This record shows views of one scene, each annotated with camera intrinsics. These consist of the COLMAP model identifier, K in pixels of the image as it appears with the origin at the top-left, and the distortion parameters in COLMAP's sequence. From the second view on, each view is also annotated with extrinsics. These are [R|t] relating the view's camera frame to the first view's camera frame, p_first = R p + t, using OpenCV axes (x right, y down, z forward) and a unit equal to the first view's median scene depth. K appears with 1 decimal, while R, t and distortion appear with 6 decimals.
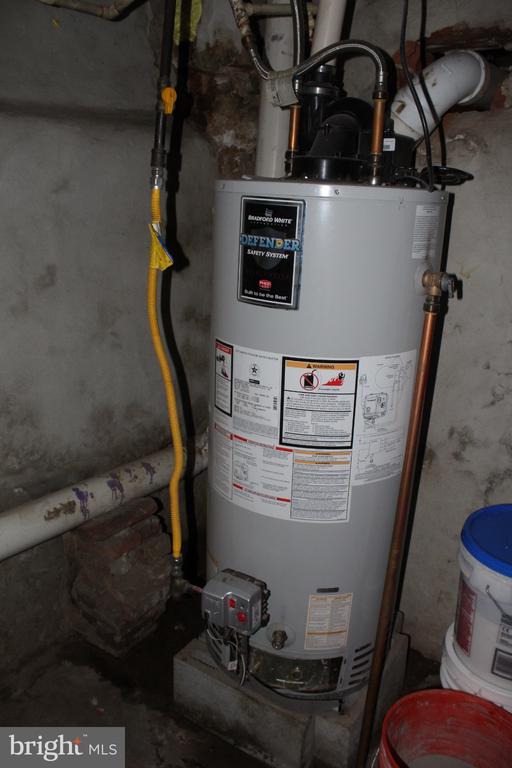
lens RADIAL K [[633.7, 0, 254.8], [0, 633.7, 386.1], [0, 0, 1]] dist [-0.122452, 0.038430]
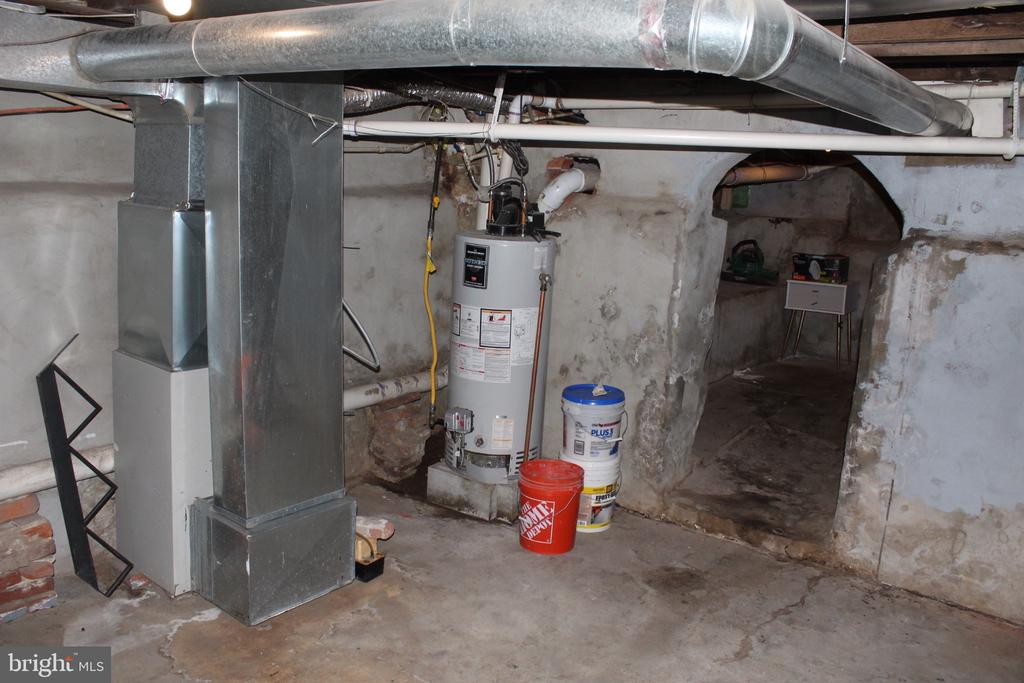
lens RADIAL K [[844.9, 0, 512.7], [0, 844.9, 342.6], [0, 0, 1]] dist [-0.122452, 0.038430]
pose [[0.999851, 0.016941, 0.003187, 0.123464], [-0.016580, 0.995699, -0.091154, 0.293945], [-0.004718, 0.091087, 0.995832, -1.724536]]
